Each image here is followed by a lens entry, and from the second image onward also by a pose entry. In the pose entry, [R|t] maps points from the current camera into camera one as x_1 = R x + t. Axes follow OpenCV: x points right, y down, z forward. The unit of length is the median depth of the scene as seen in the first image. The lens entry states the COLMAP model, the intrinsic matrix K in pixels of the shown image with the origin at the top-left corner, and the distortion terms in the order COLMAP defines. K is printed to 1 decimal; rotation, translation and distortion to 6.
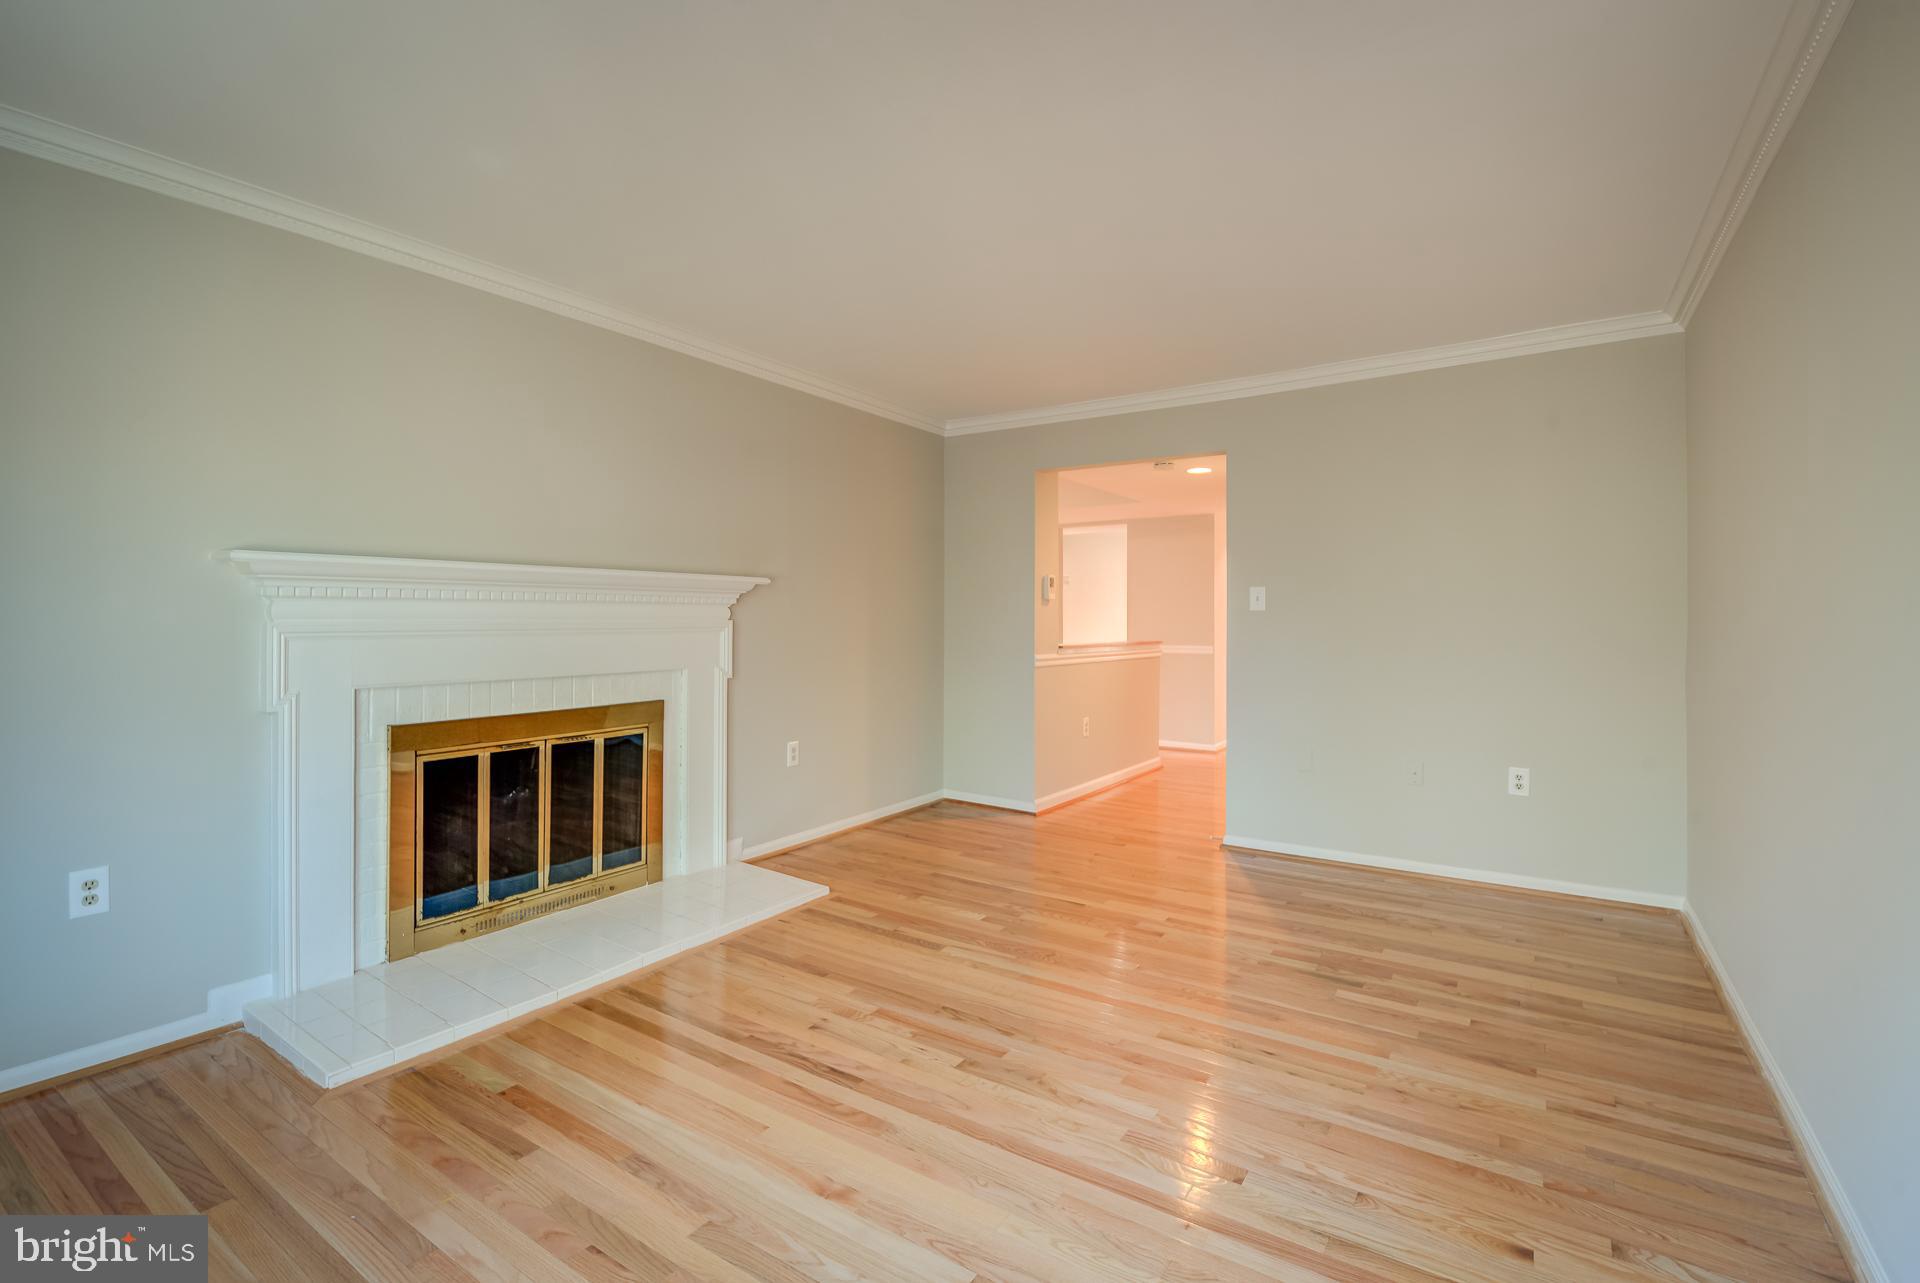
lens RADIAL K [[849.3, 0, 962.6], [0, 849.3, 607.7], [0, 0, 1]] dist [0.002890, -0.009555]
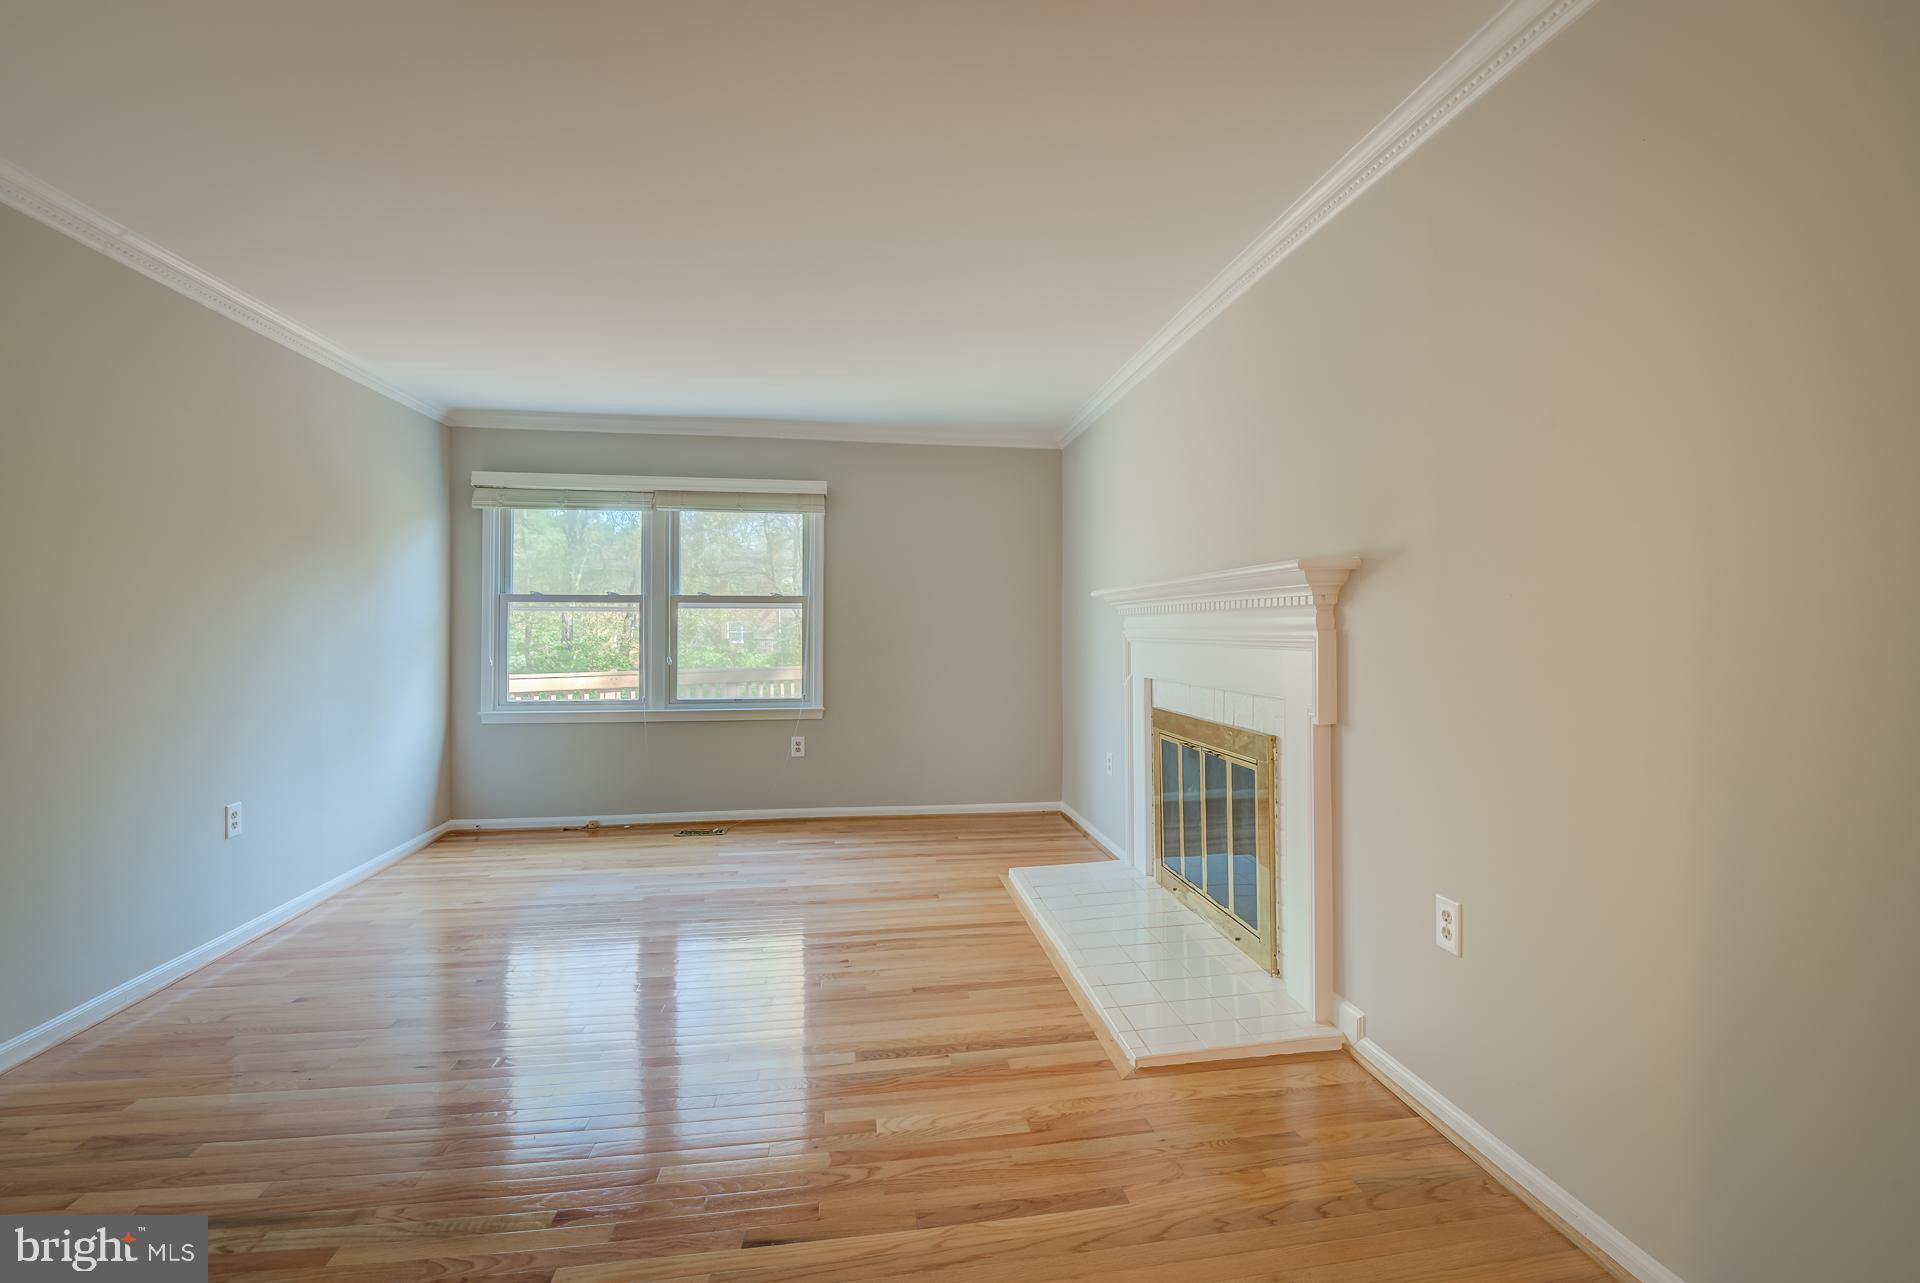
lens RADIAL K [[849.3, 0, 973.6], [0, 849.3, 623.9], [0, 0, 1]] dist [0.002890, -0.009555]
pose [[-0.738181, -0.002003, -0.674600, 0.455422], [0.012463, 0.999784, -0.016606, 0.025118], [0.674487, -0.020666, -0.737997, 1.795798]]
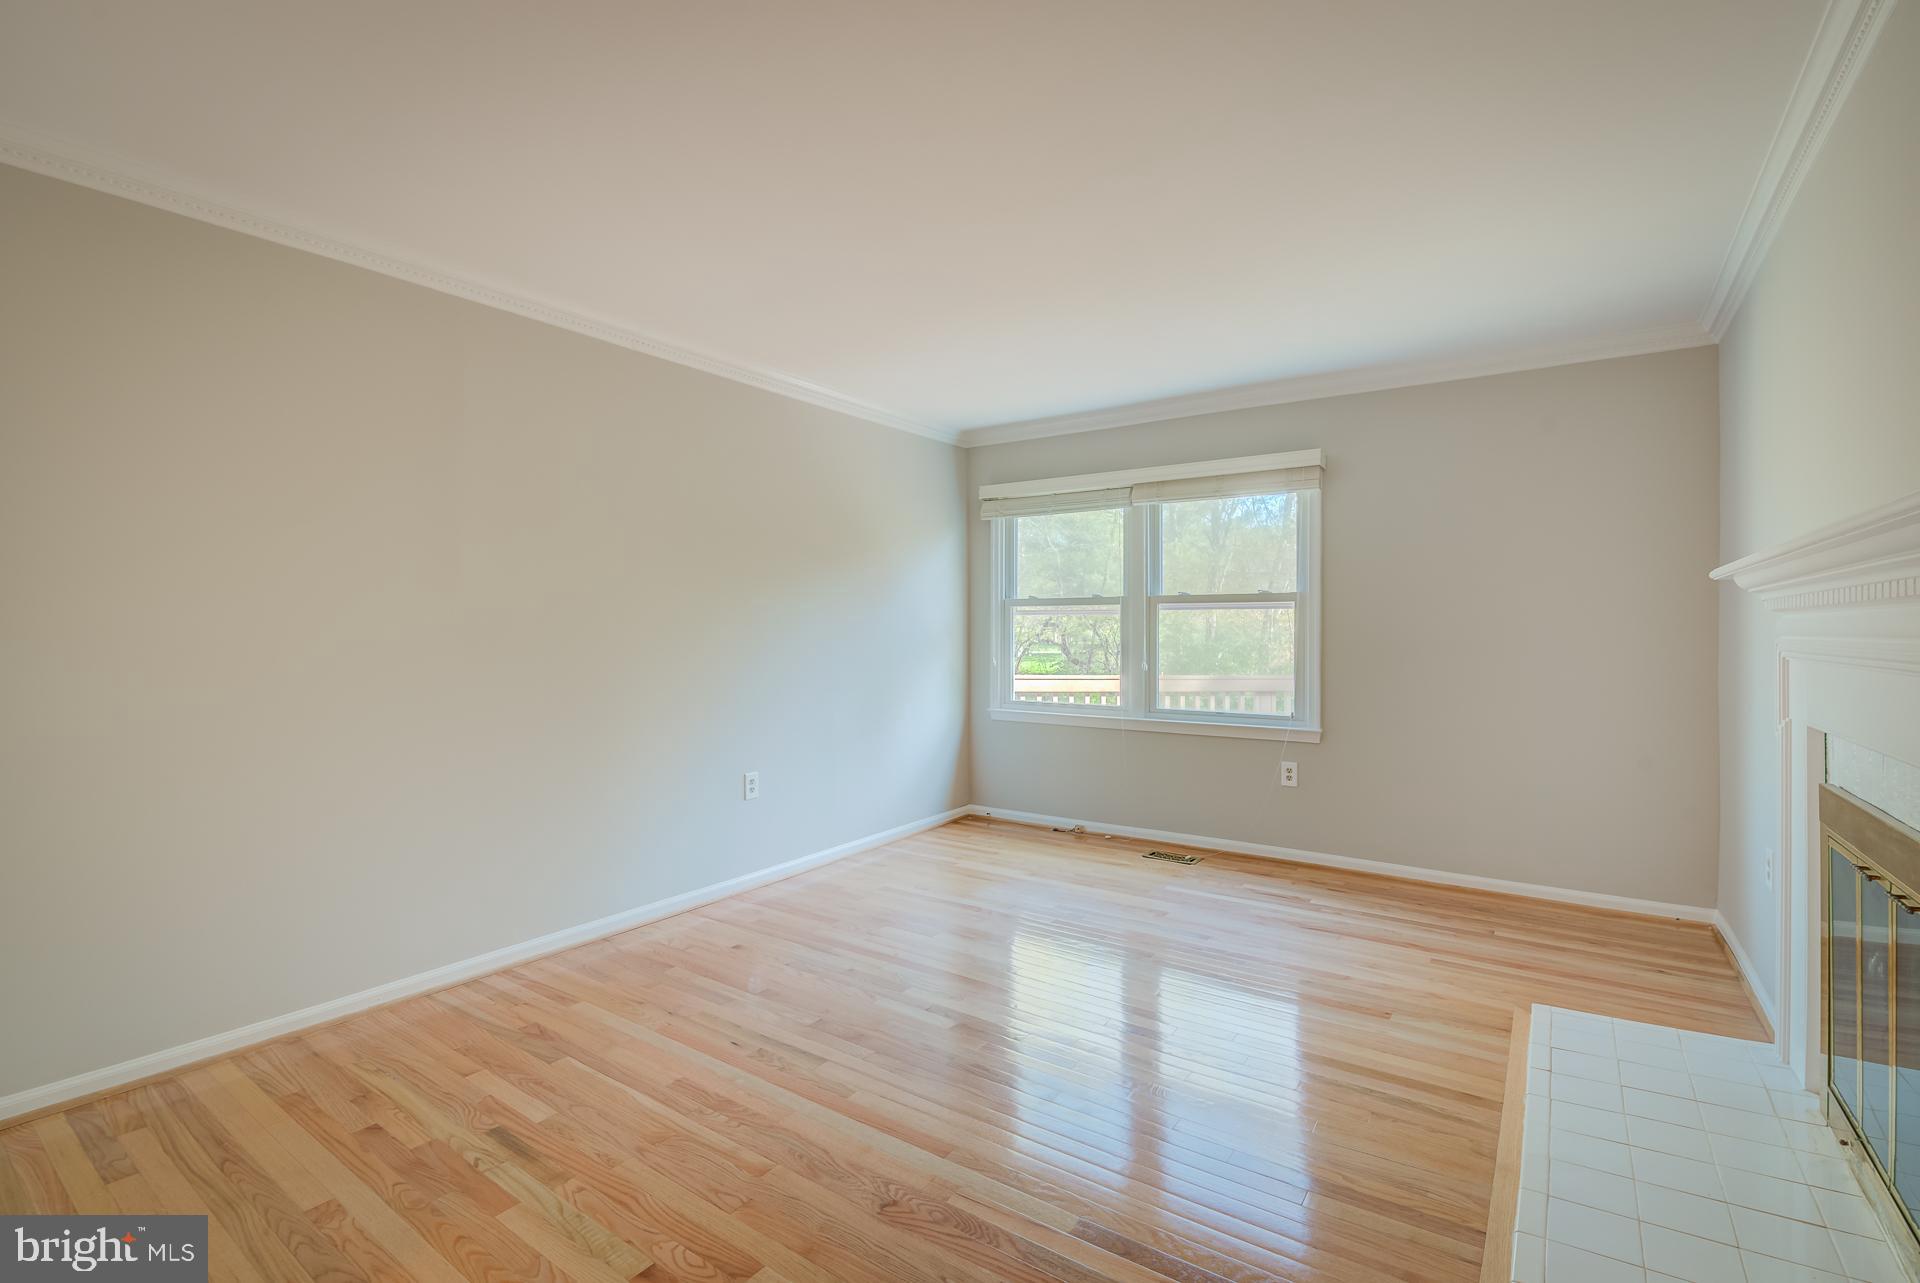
lens RADIAL K [[849.3, 0, 975.8], [0, 849.3, 626.1], [0, 0, 1]] dist [0.002890, -0.009555]
pose [[-0.999976, 0.001973, 0.006678, 0.041715], [0.001840, 0.999801, -0.019857, 0.019000], [-0.006716, -0.019845, -0.999781, 1.707726]]
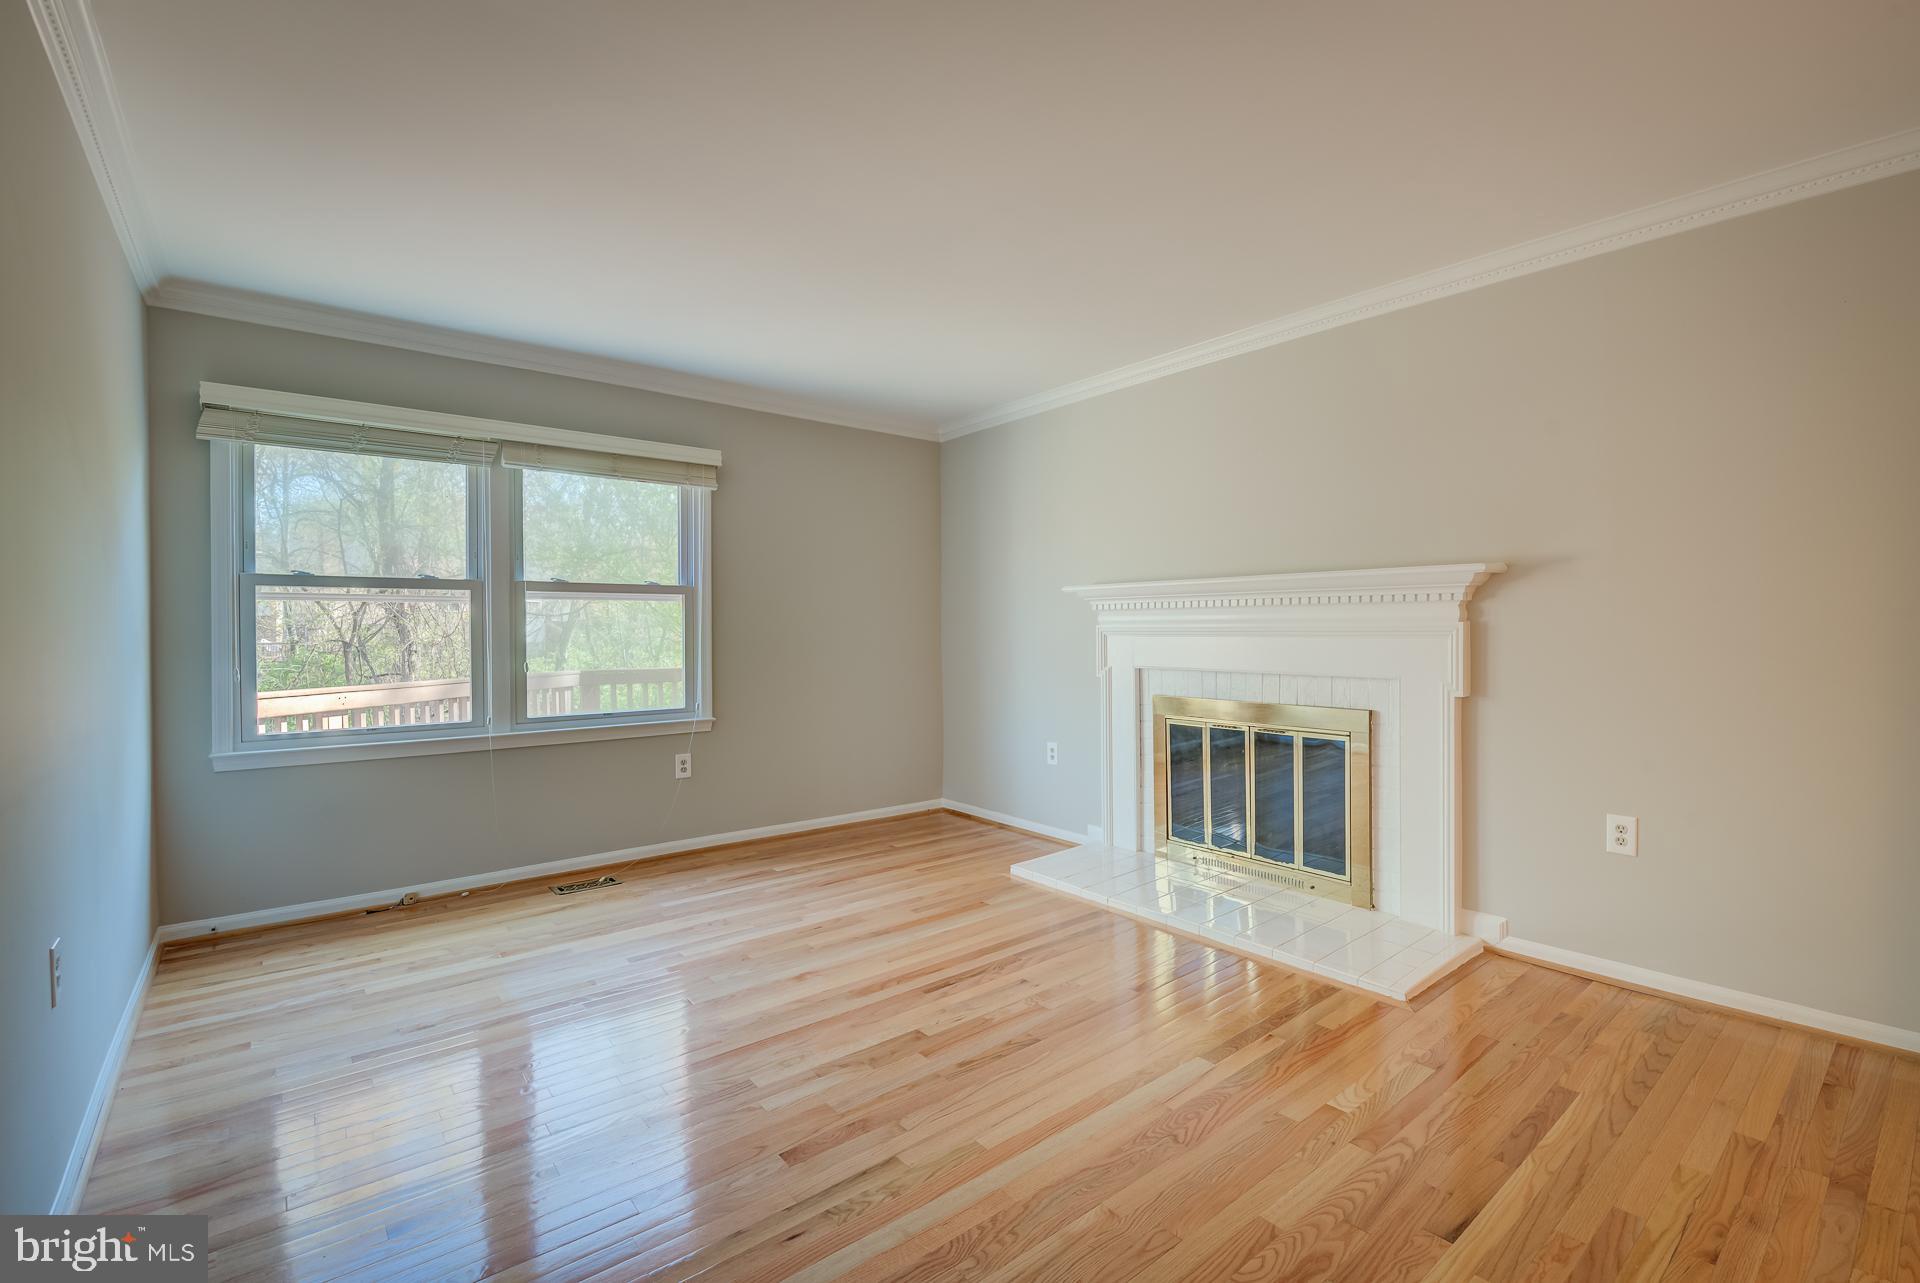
lens RADIAL K [[849.3, 0, 974.4], [0, 849.3, 632.9], [0, 0, 1]] dist [0.002890, -0.009555]
pose [[-0.285160, 0.010908, -0.958418, 0.816364], [0.020597, 0.999774, 0.005250, 0.017983], [0.958258, -0.018243, -0.285321, 1.115933]]
